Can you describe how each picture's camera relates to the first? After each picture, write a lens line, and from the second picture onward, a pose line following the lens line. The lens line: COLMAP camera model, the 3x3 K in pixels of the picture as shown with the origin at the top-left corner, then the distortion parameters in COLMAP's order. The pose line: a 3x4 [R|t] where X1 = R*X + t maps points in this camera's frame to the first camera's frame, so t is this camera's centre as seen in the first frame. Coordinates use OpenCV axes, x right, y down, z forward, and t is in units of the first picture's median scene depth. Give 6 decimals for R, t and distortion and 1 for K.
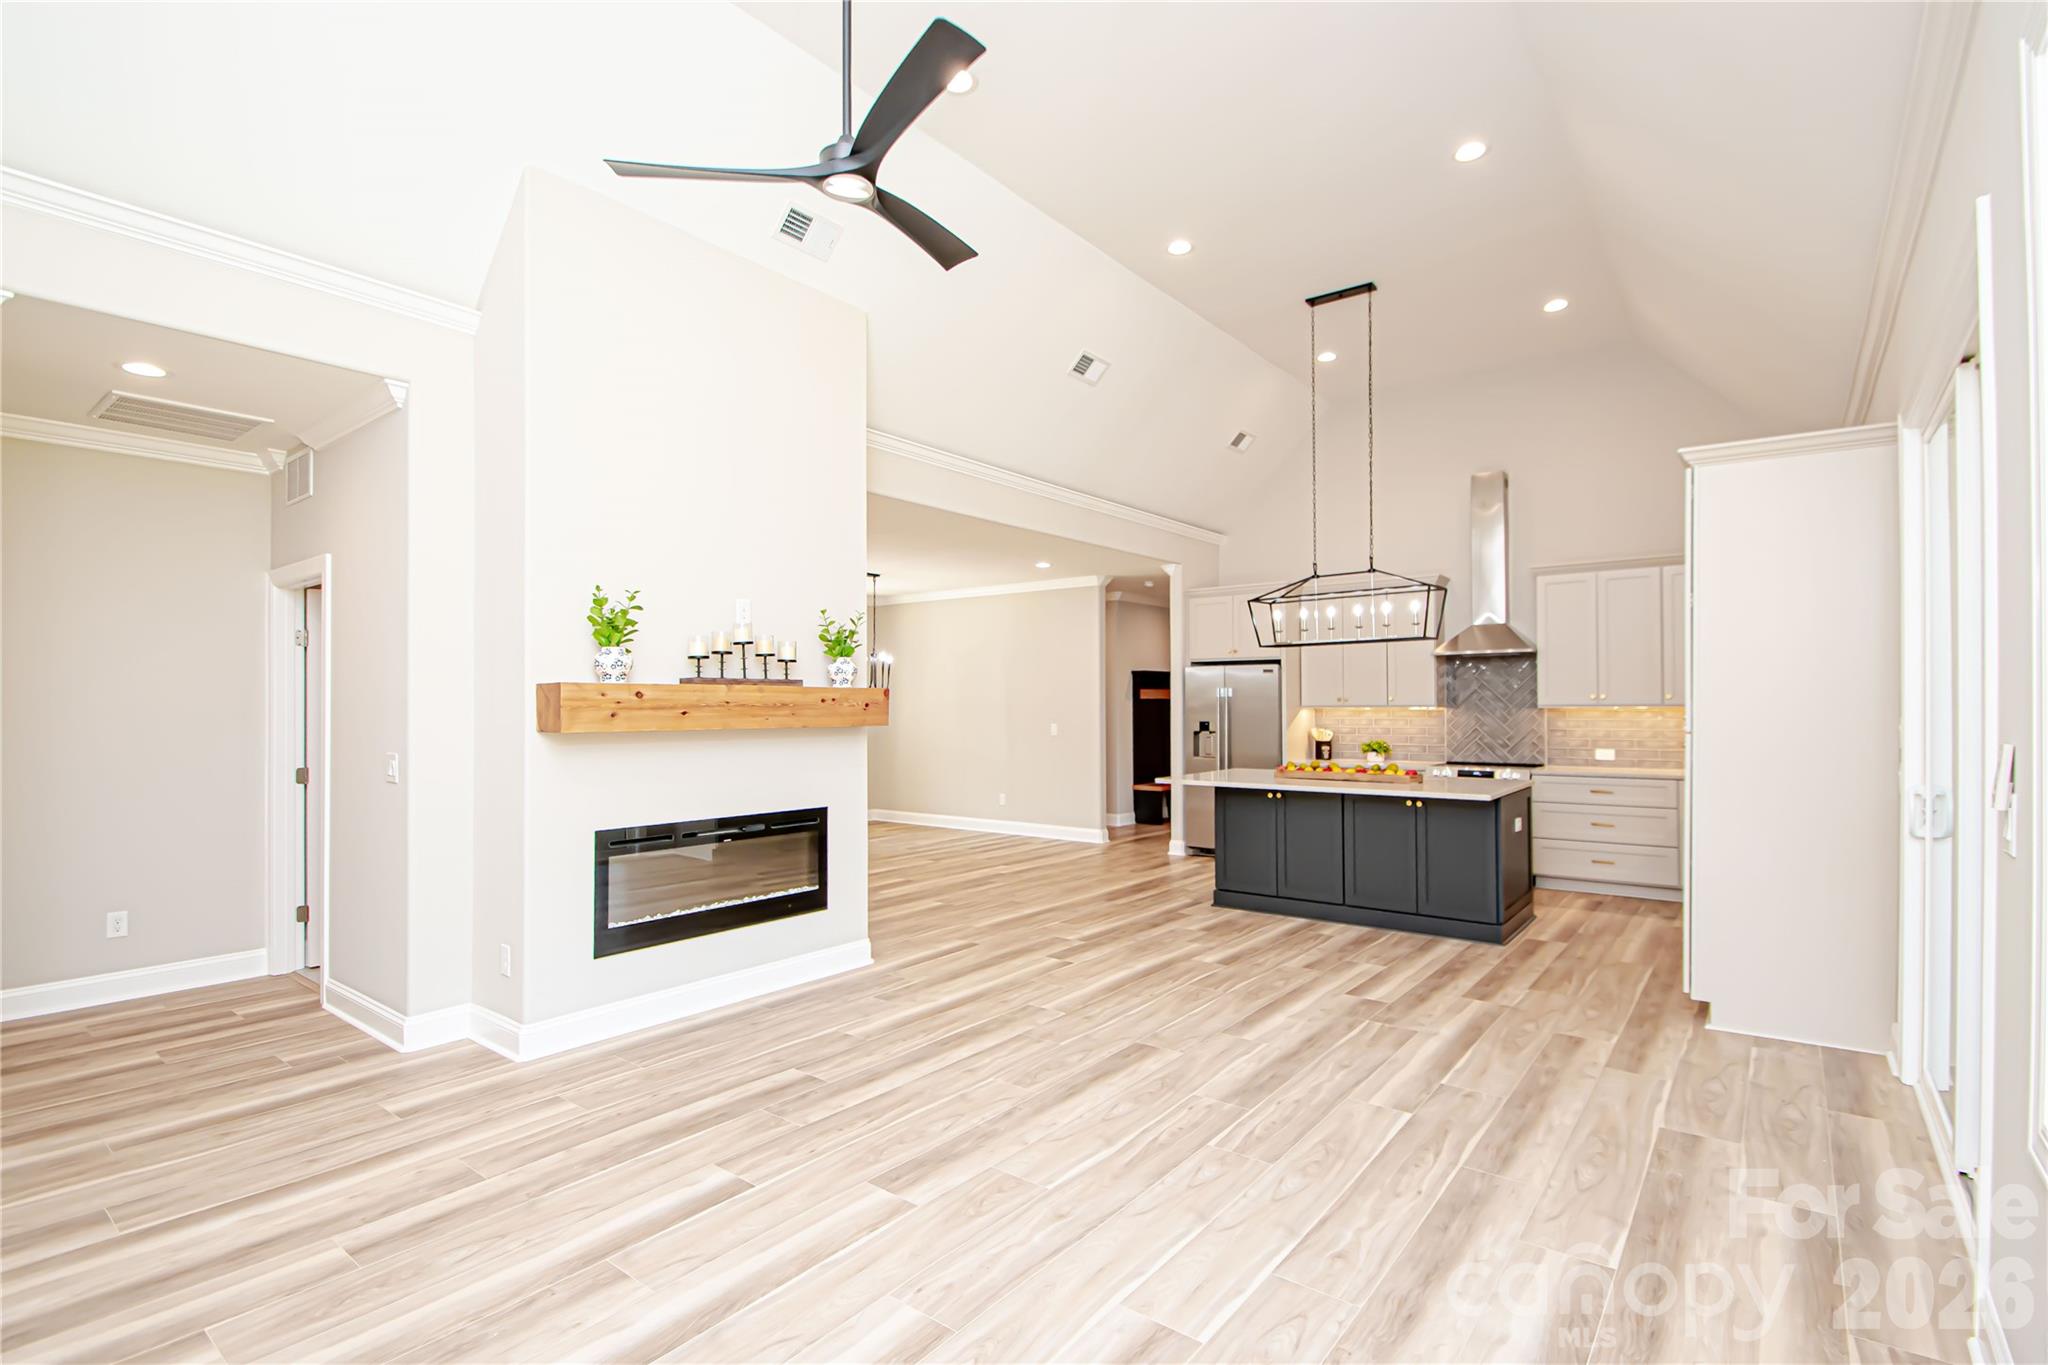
lens RADIAL K [[939.9, 0, 1017.8], [0, 939.9, 695.2], [0, 0, 1]] dist [0.009183, -0.010640]
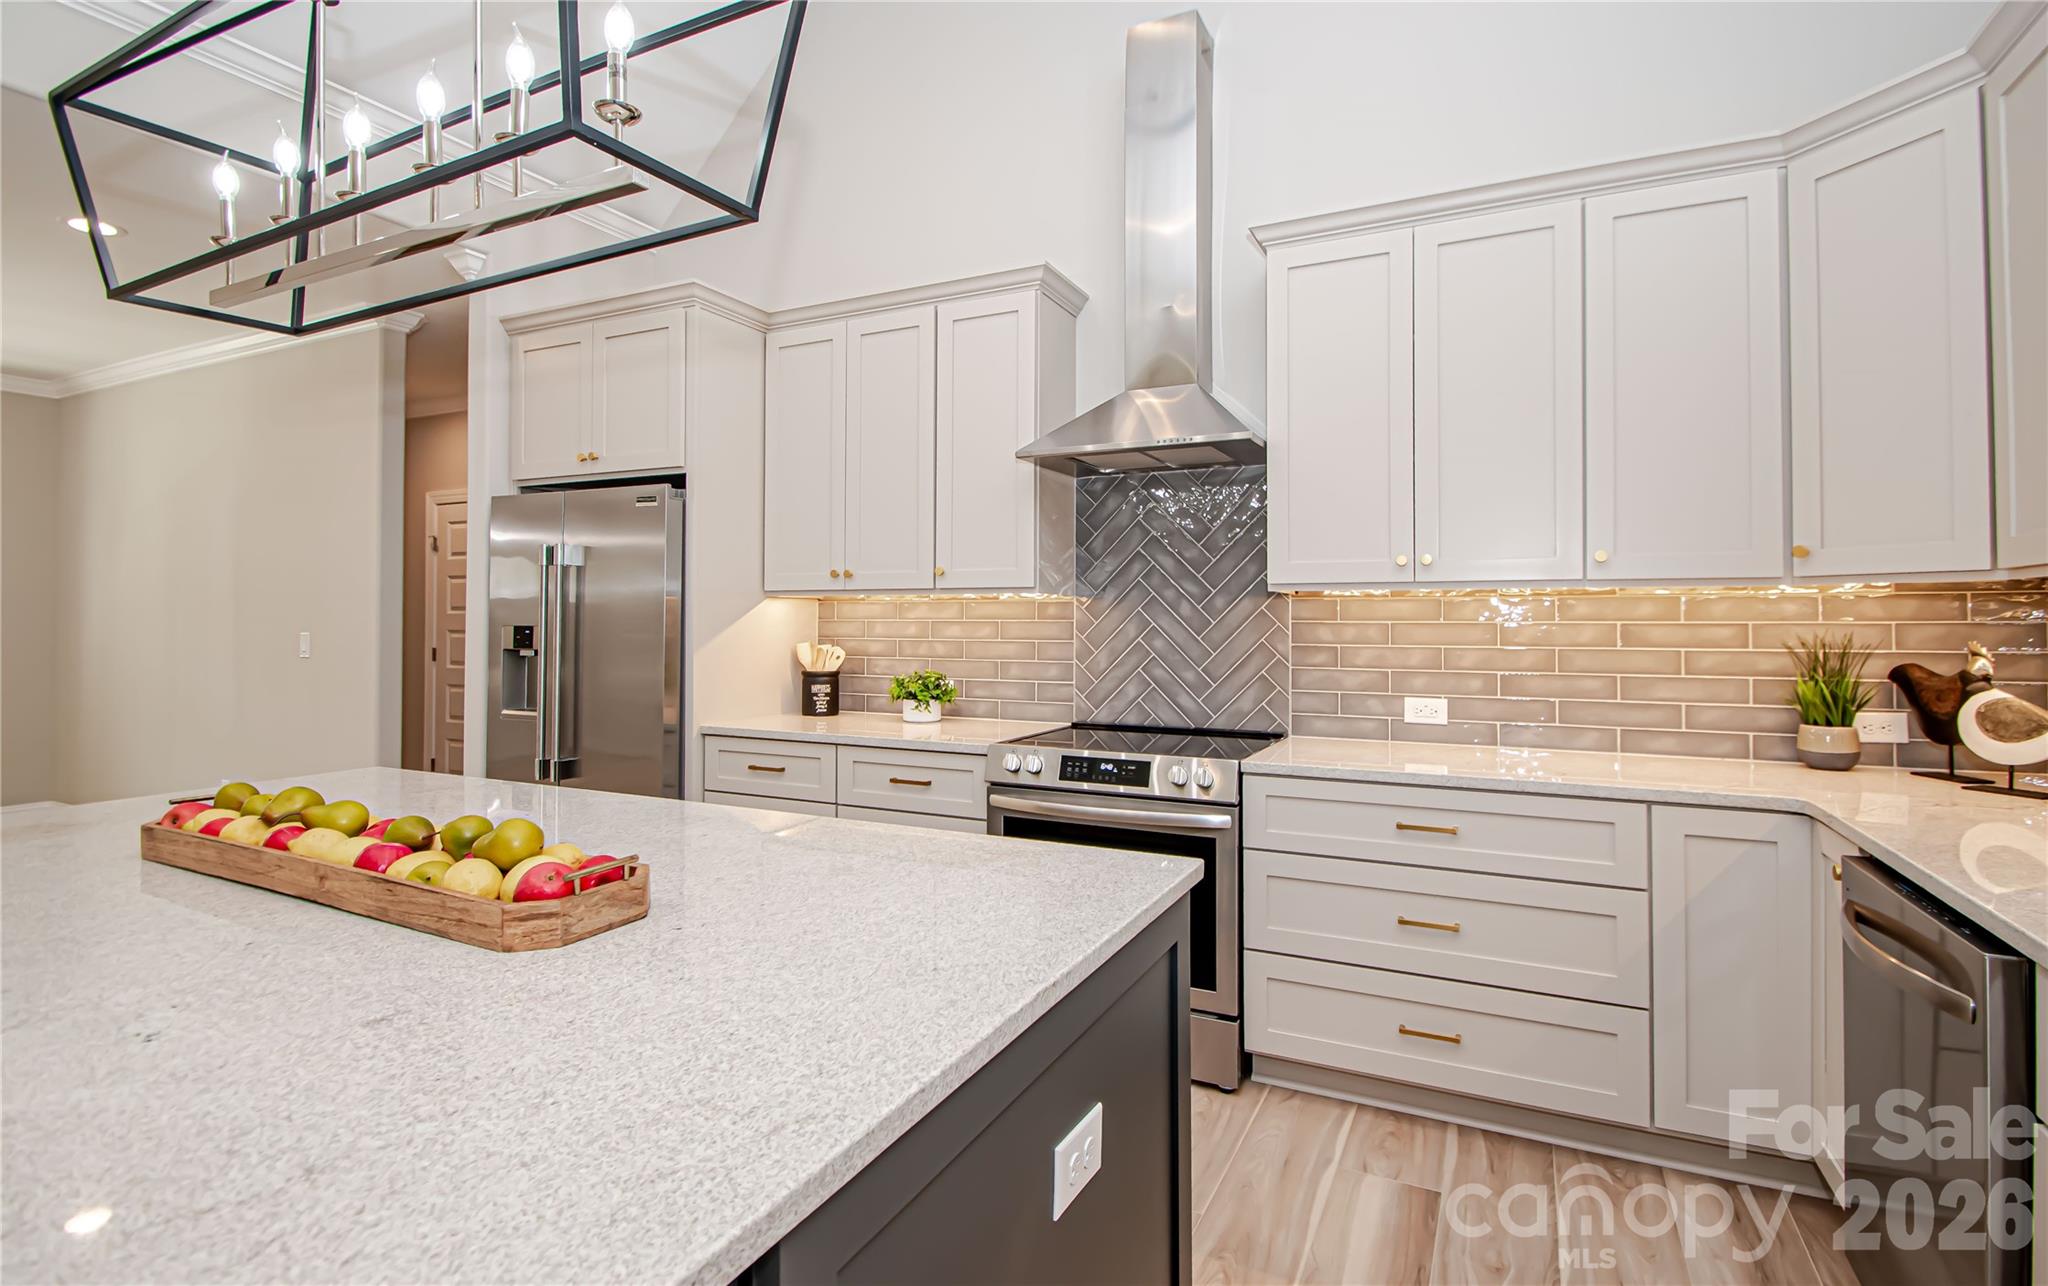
lens RADIAL K [[1023.9, 0, 967.3], [0, 1023.9, 601.6], [0, 0, 1]] dist [-0.016733, -0.000331]
pose [[0.981302, 0.011227, 0.192147, 0.624648], [-0.009854, 0.999919, -0.008096, 0.040351], [-0.192222, 0.006051, 0.981333, 1.091501]]
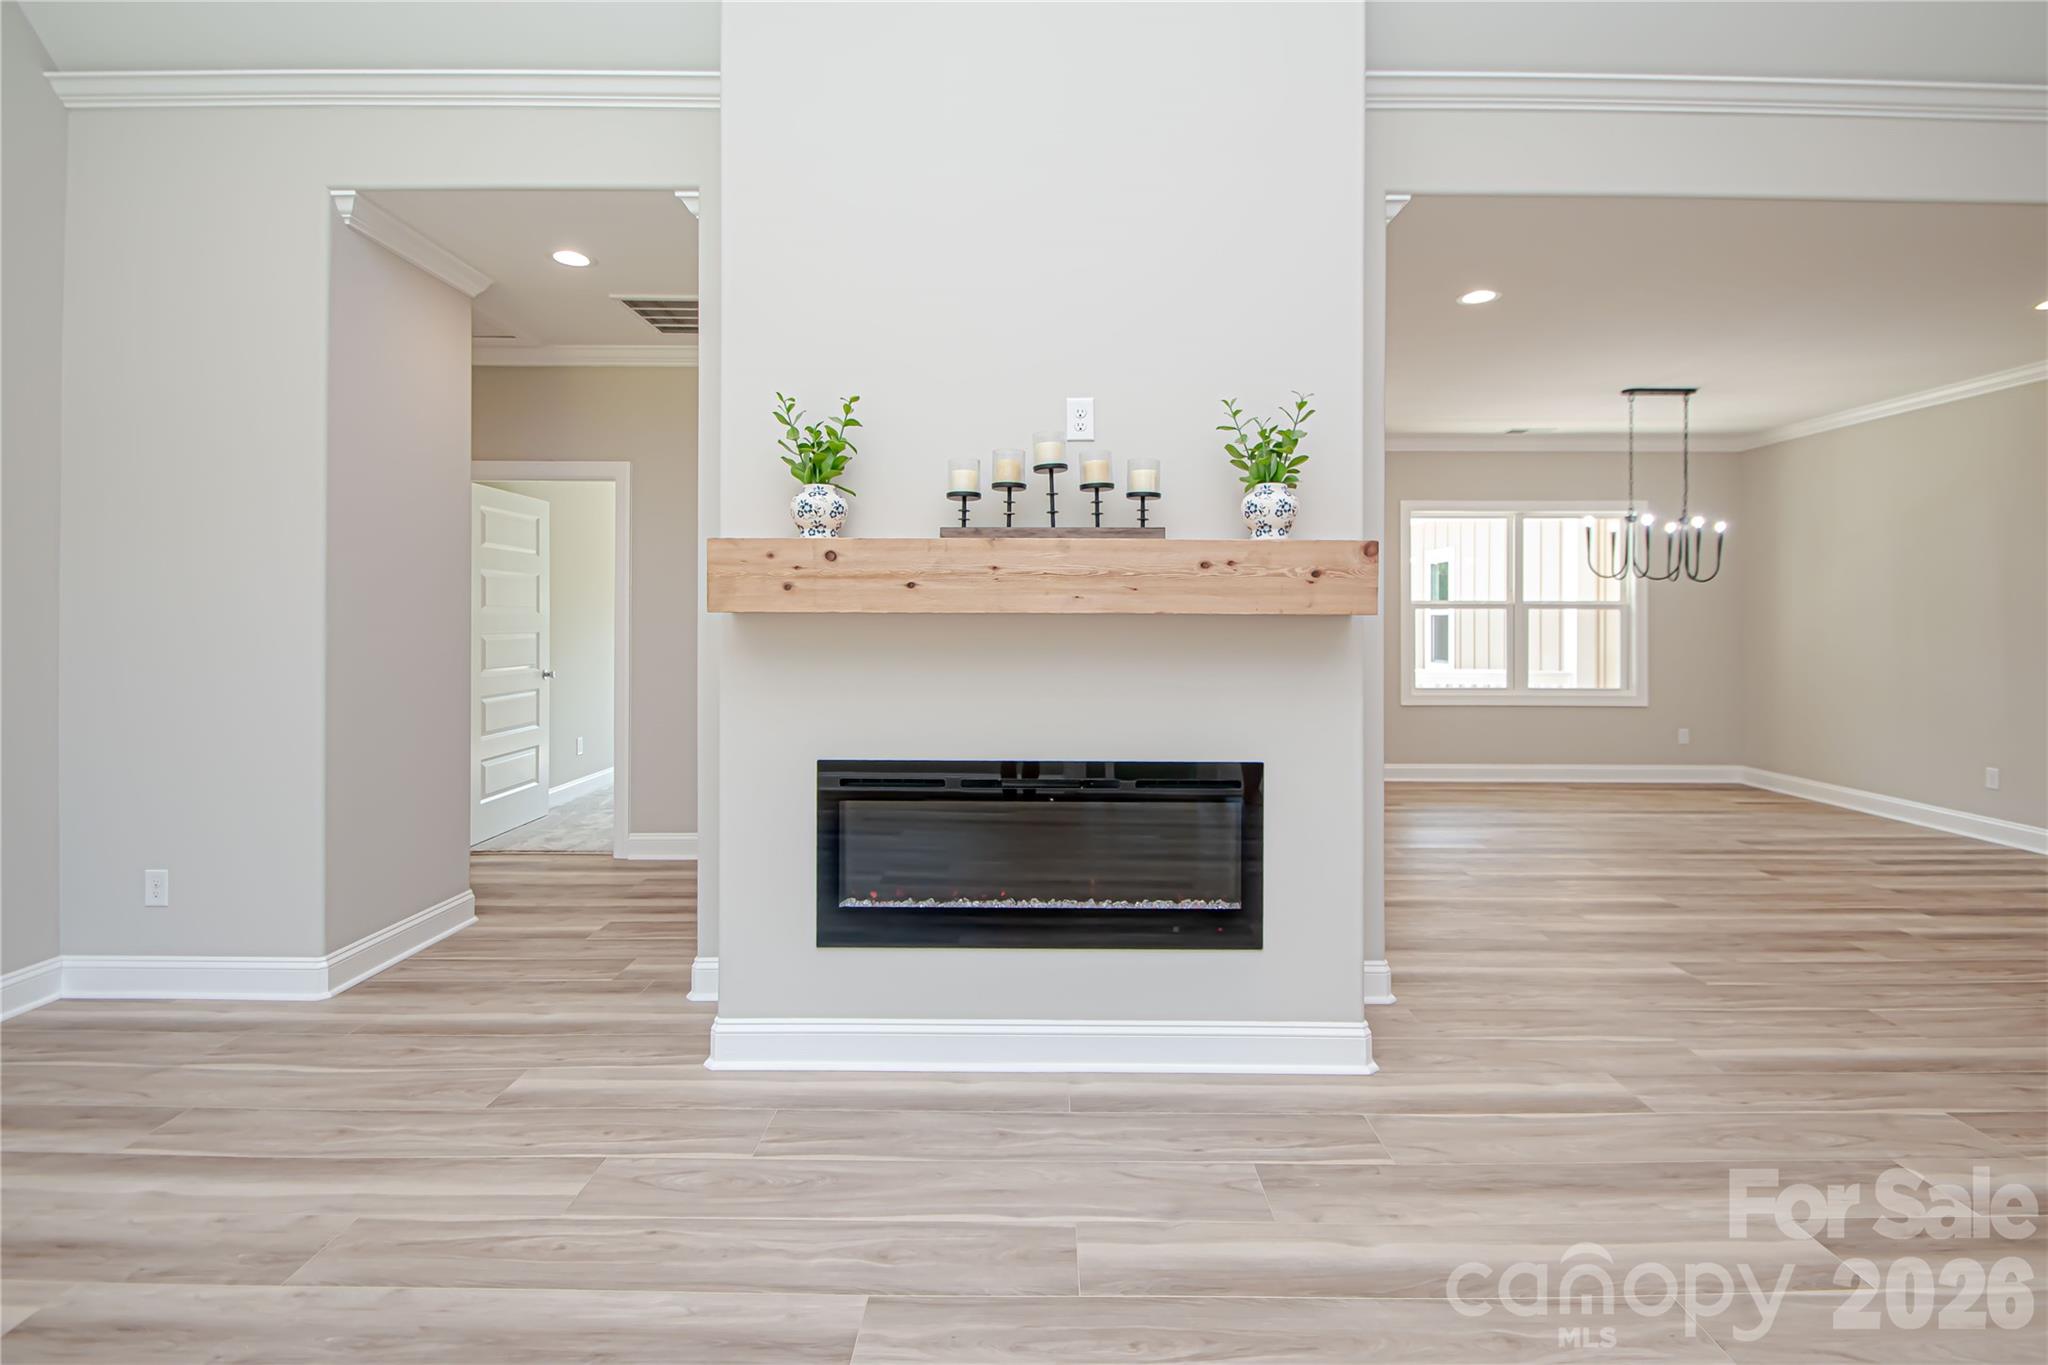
lens RADIAL K [[939.9, 0, 1032.3], [0, 939.9, 616.7], [0, 0, 1]] dist [0.009183, -0.010640]
pose [[0.620443, -0.000690, -0.784252, 0.161949], [0.006218, 0.999973, 0.004040, 0.035271], [0.784227, -0.007383, 0.620430, 0.628345]]
